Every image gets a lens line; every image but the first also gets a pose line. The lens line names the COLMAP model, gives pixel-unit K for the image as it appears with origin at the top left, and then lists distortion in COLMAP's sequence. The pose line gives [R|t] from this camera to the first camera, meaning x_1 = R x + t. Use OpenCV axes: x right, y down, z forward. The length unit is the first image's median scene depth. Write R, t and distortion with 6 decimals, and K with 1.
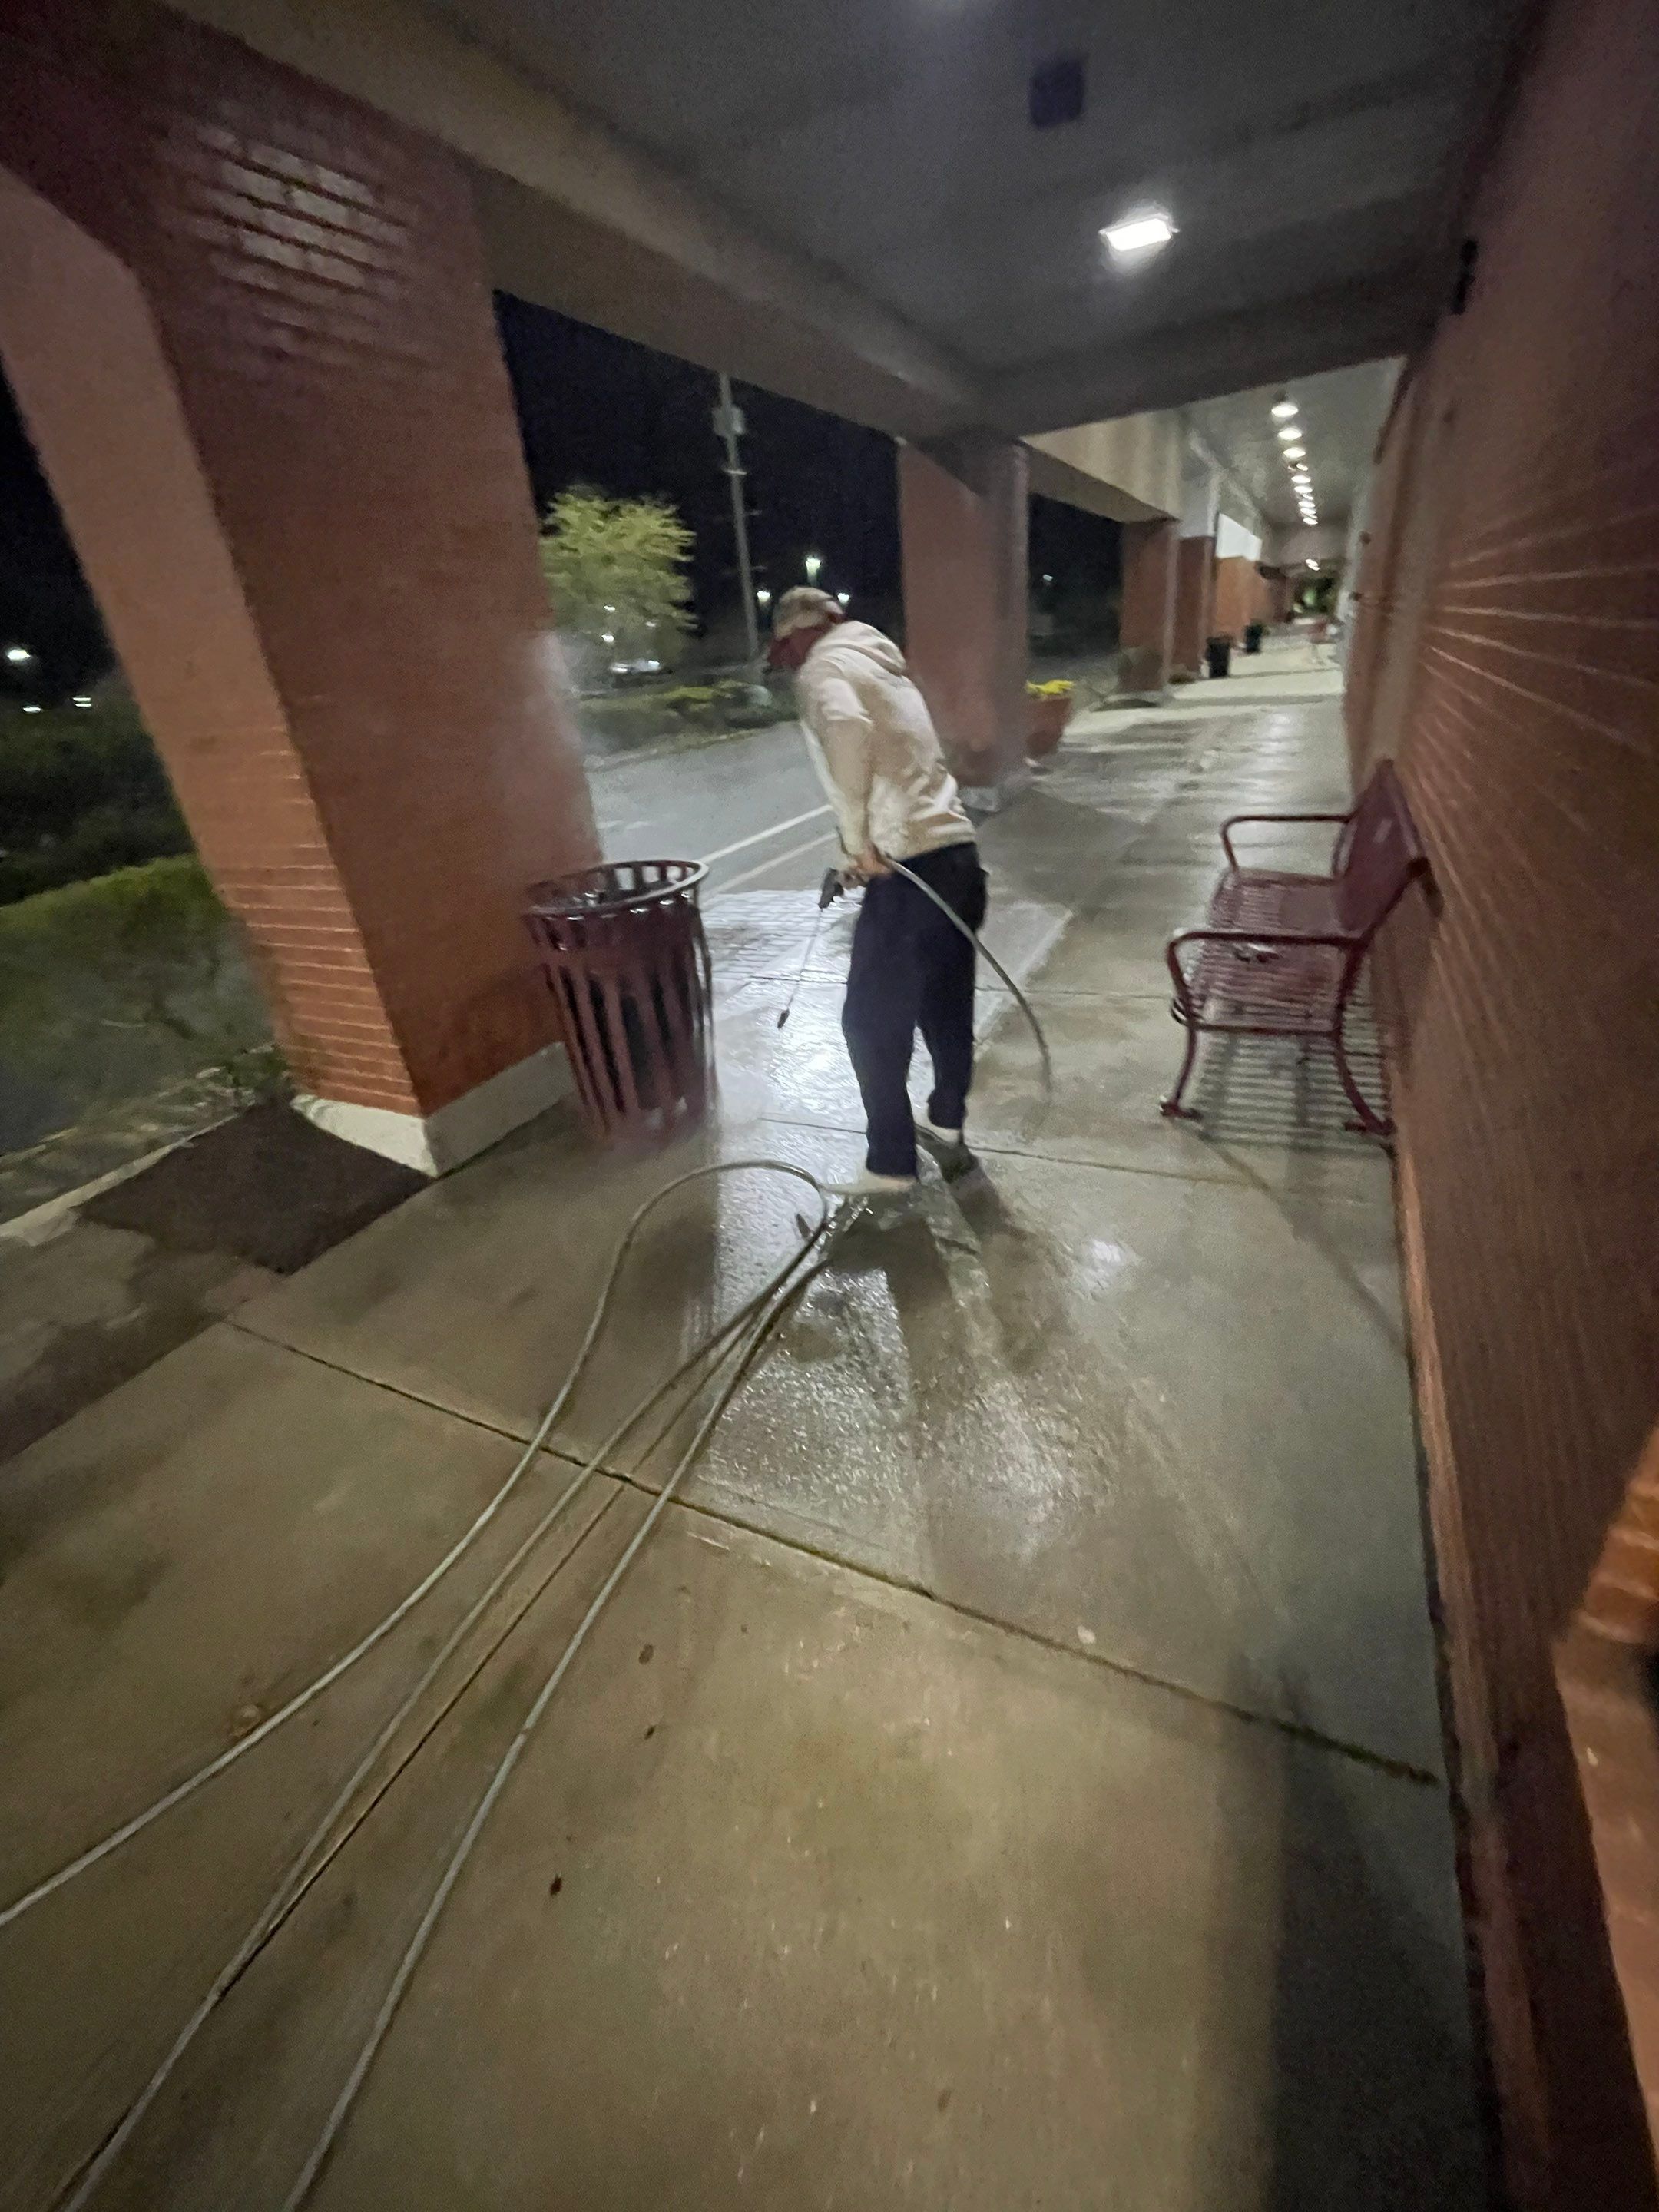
lens RADIAL K [[895.5, 0, 820.4], [0, 895.5, 1108.1], [0, 0, 1]] dist [-0.006800, 0.000155]
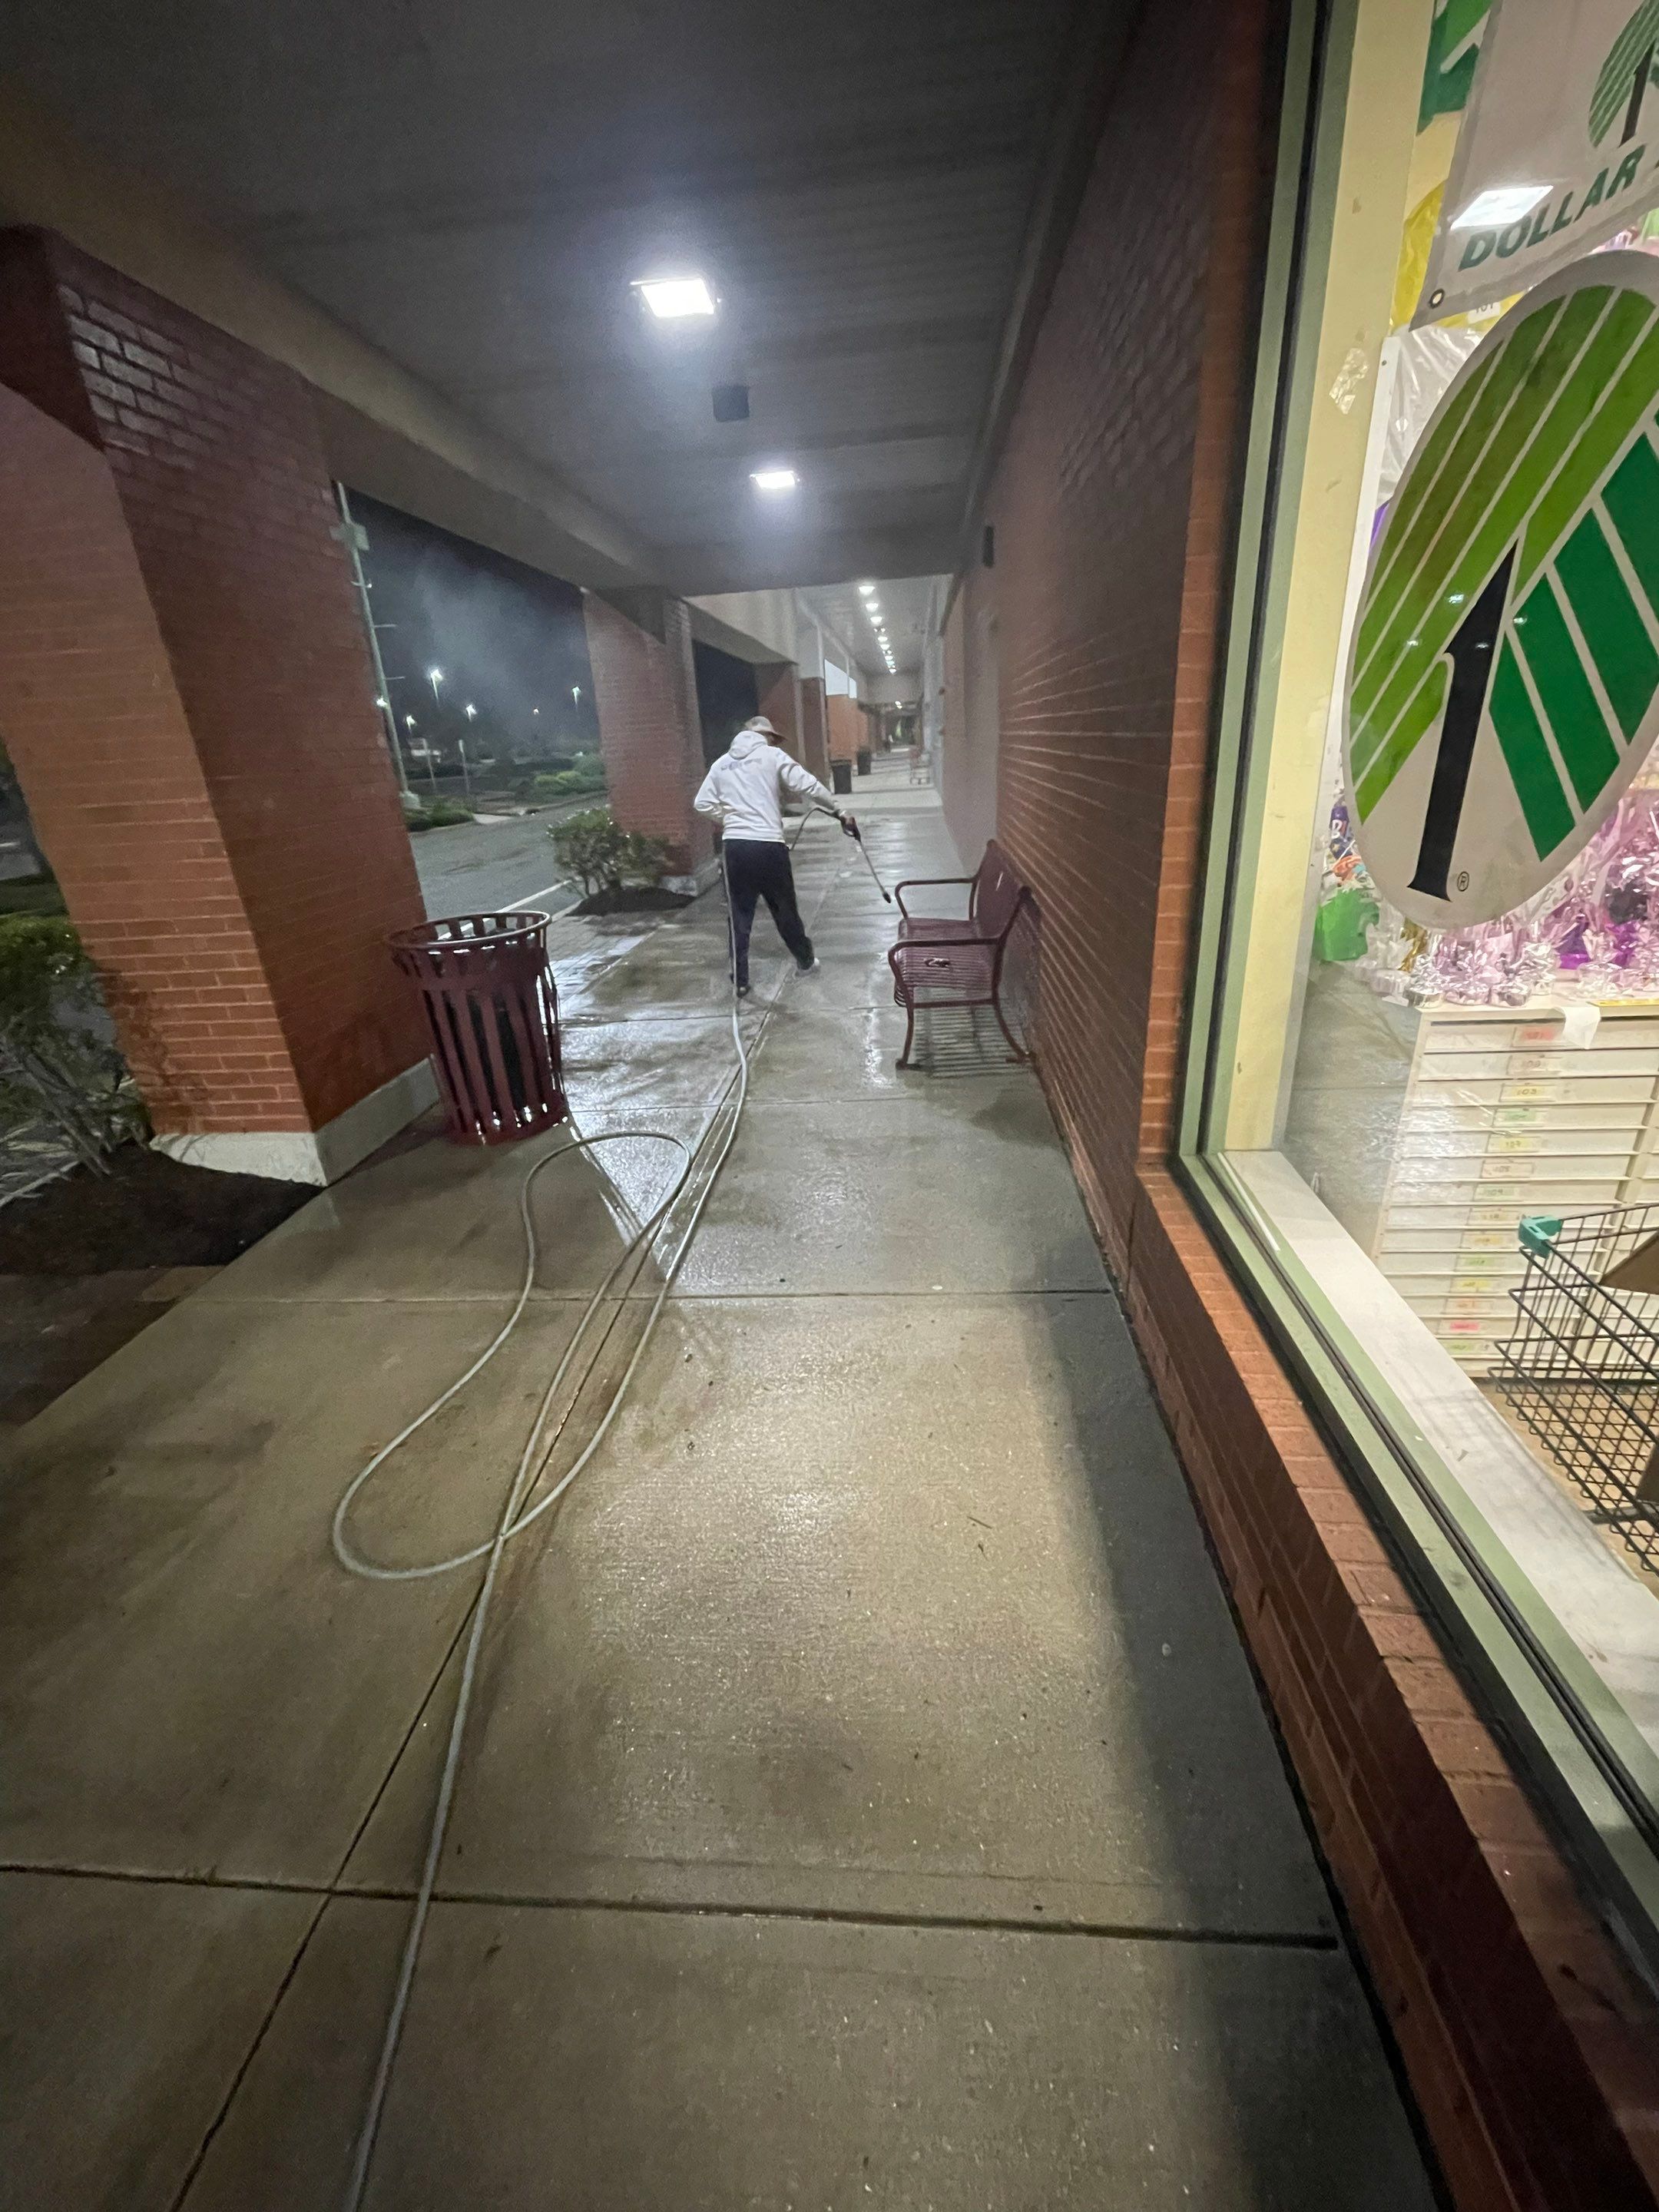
lens RADIAL K [[895.5, 0, 829.1], [0, 895.5, 1104.8], [0, 0, 1]] dist [-0.006800, 0.000155]
pose [[0.929675, -0.100002, 0.354549, -0.175681], [0.138609, 0.986679, -0.085157, 0.124106], [-0.341310, 0.128312, 0.931152, -0.222470]]
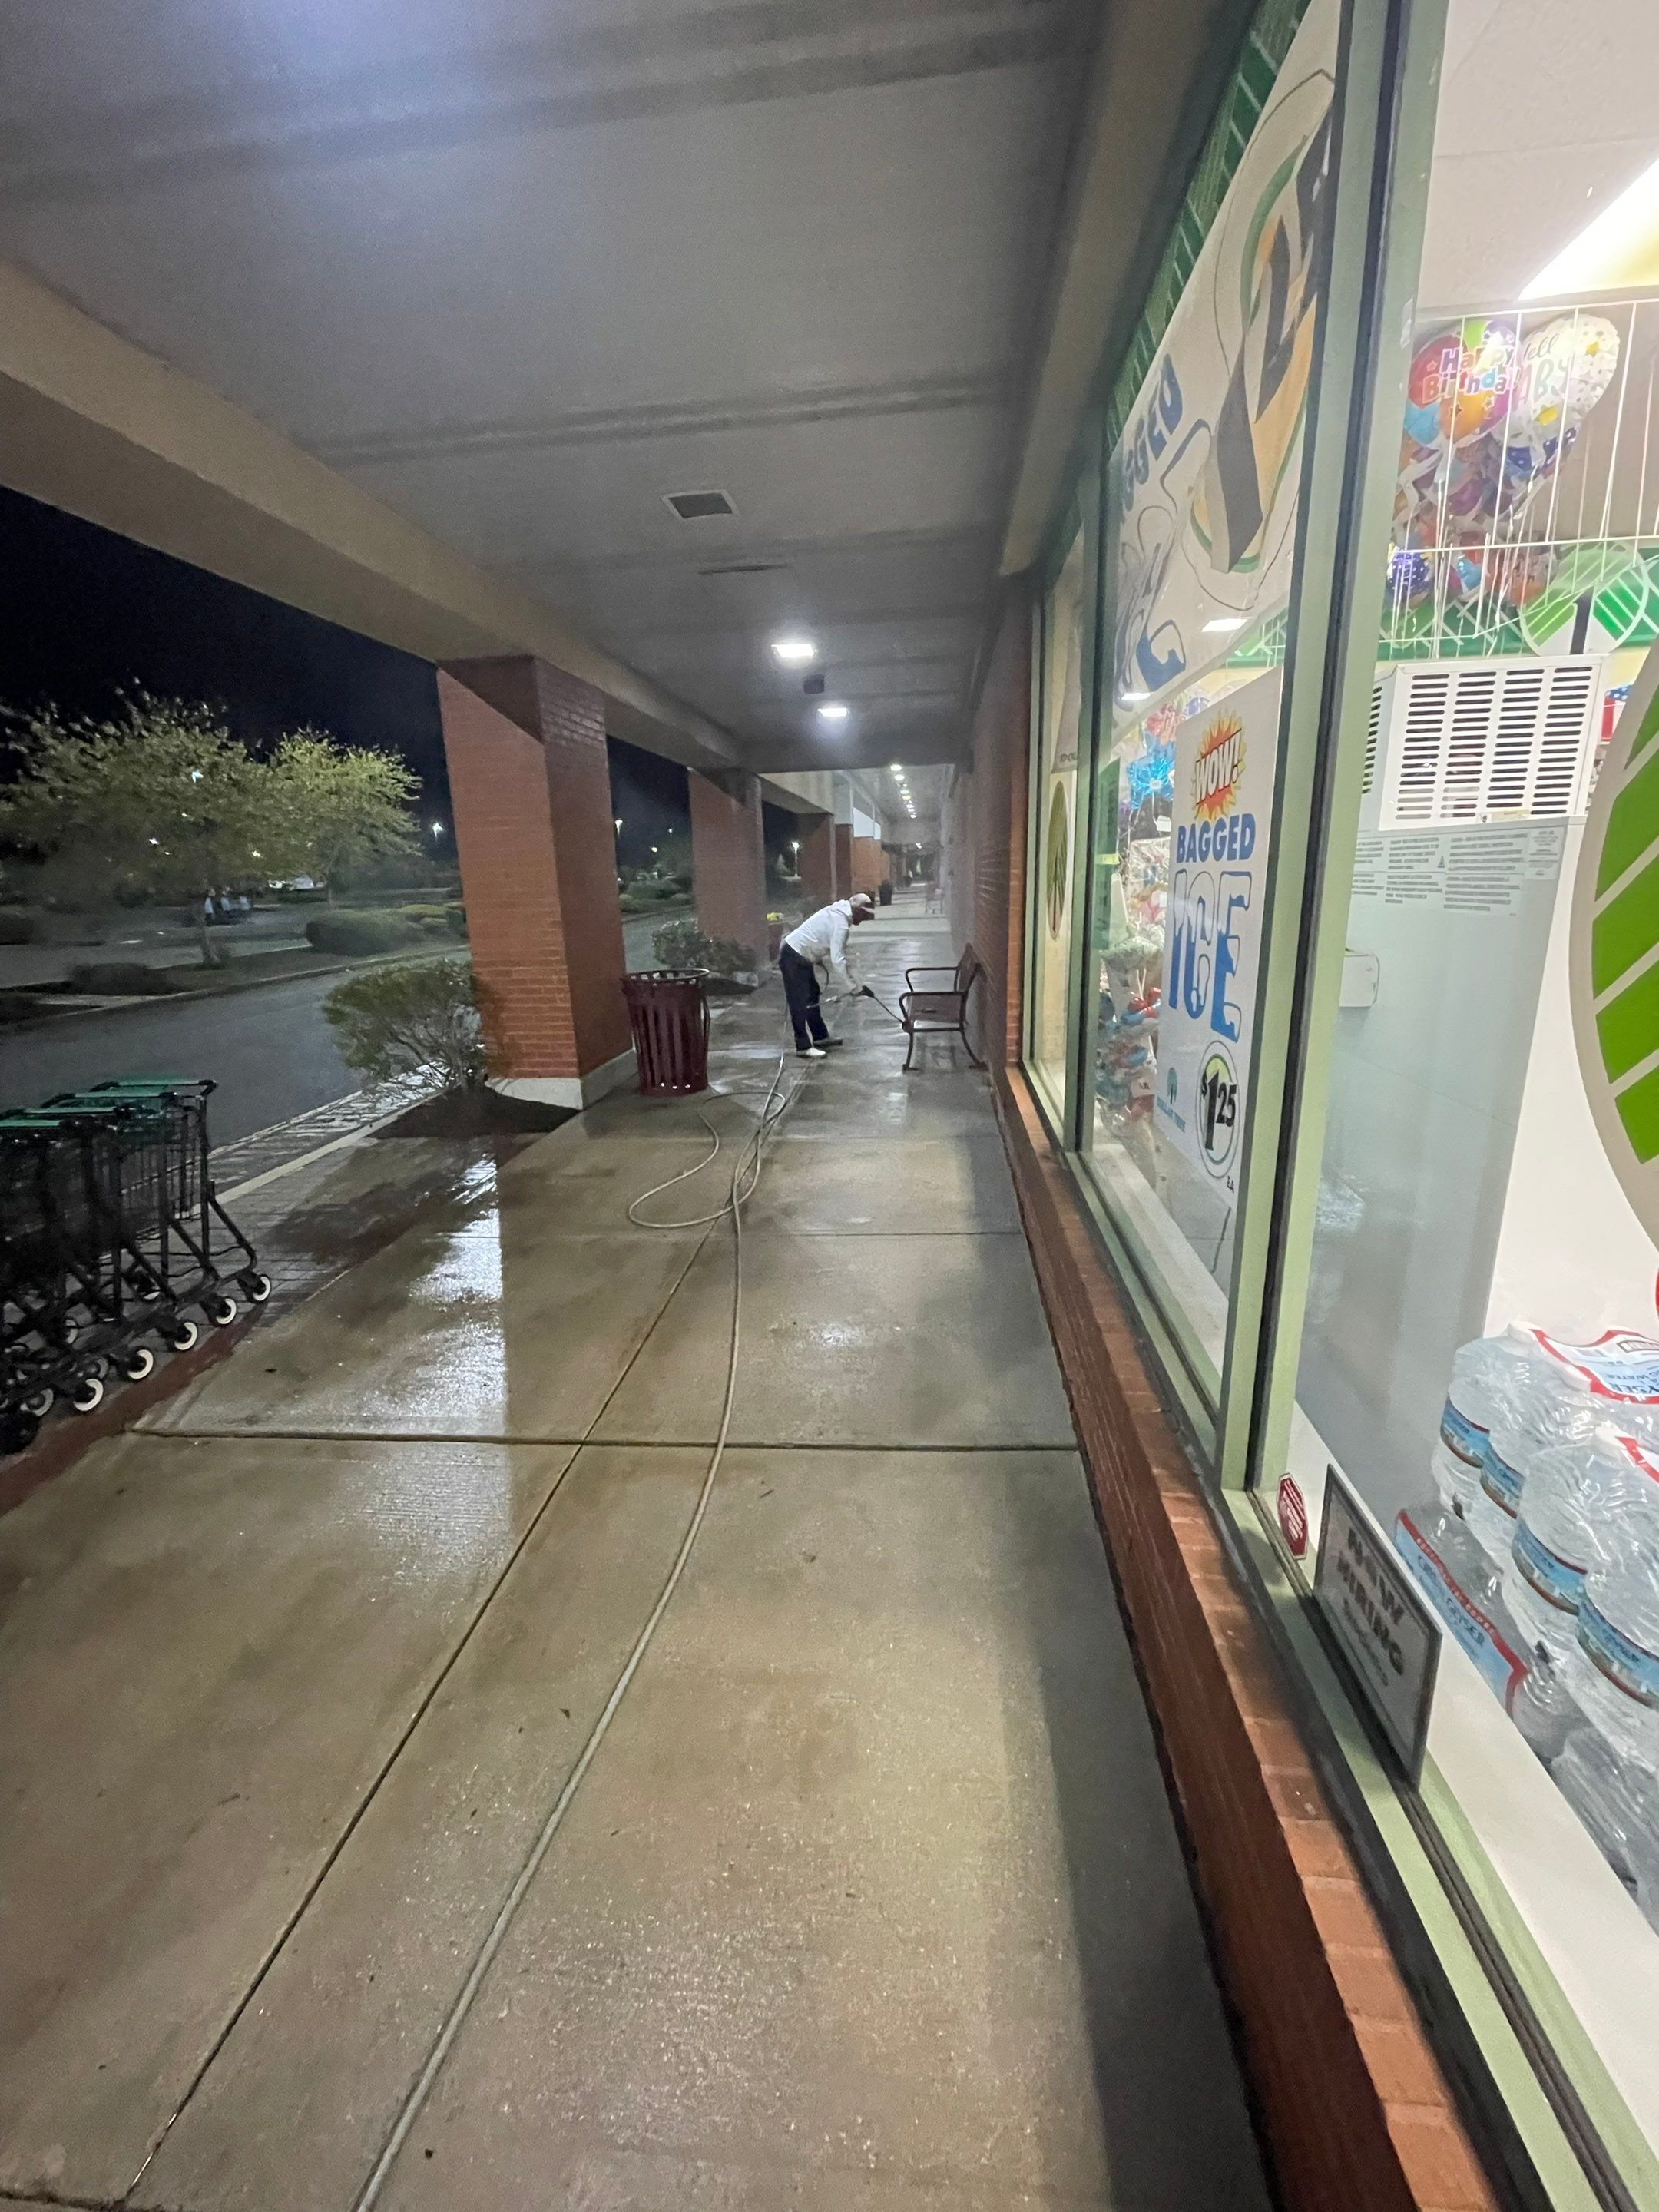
lens RADIAL K [[895.5, 0, 832.2], [0, 895.5, 1101.4], [0, 0, 1]] dist [-0.006800, 0.000155]
pose [[0.935901, -0.019501, 0.351723, -0.472341], [0.103465, 0.969644, -0.221551, 0.439680], [-0.336726, 0.243741, 0.909509, -0.809877]]
